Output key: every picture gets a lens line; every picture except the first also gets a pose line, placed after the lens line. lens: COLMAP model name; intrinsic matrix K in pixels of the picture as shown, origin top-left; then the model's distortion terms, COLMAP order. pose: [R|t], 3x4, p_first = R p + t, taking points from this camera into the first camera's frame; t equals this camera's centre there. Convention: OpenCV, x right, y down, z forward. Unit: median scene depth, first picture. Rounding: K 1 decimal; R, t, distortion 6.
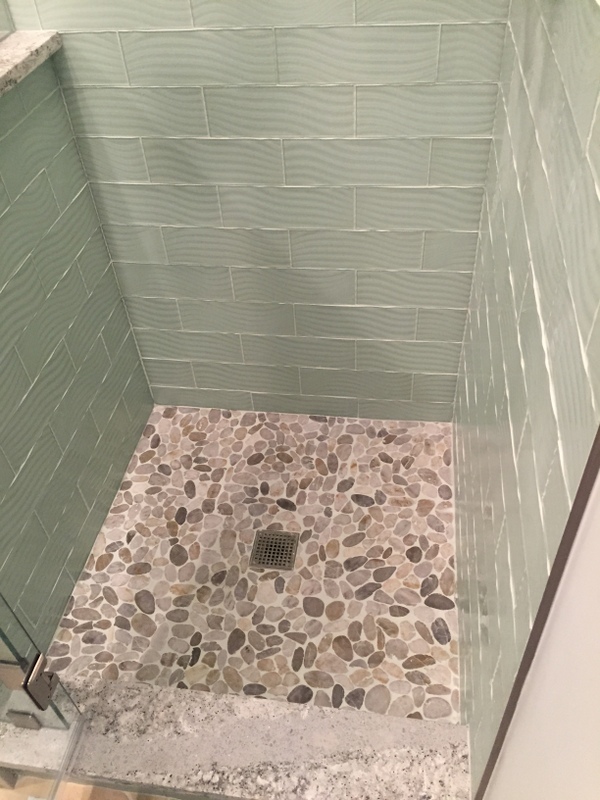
lens RADIAL K [[683.8, 0, 296.2], [0, 683.8, 403.4], [0, 0, 1]] dist [0.078804, -0.104815]
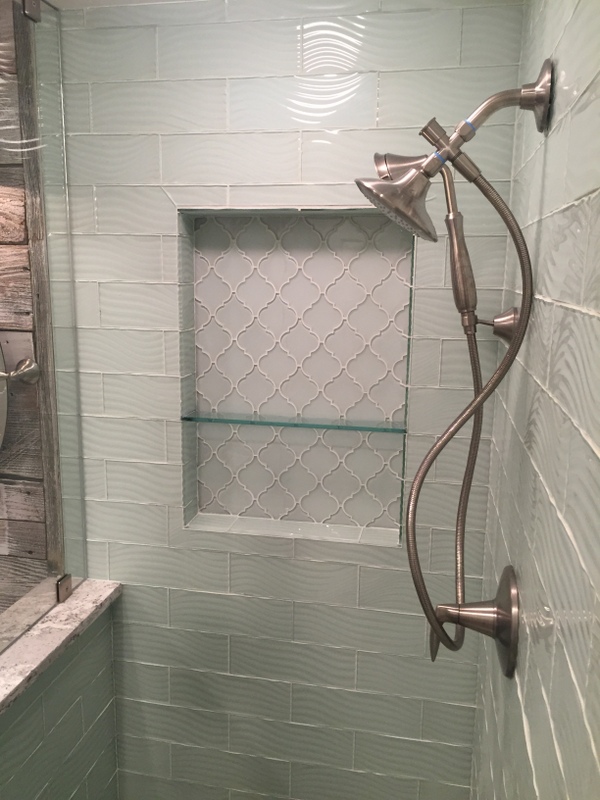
lens RADIAL K [[683.8, 0, 296.2], [0, 683.8, 403.4], [0, 0, 1]] dist [0.078804, -0.104815]
pose [[0.996216, 0.081761, -0.029482, -0.017428], [-0.084874, 0.842092, -0.532614, -0.158372], [-0.018720, 0.533101, 0.845845, -0.207952]]
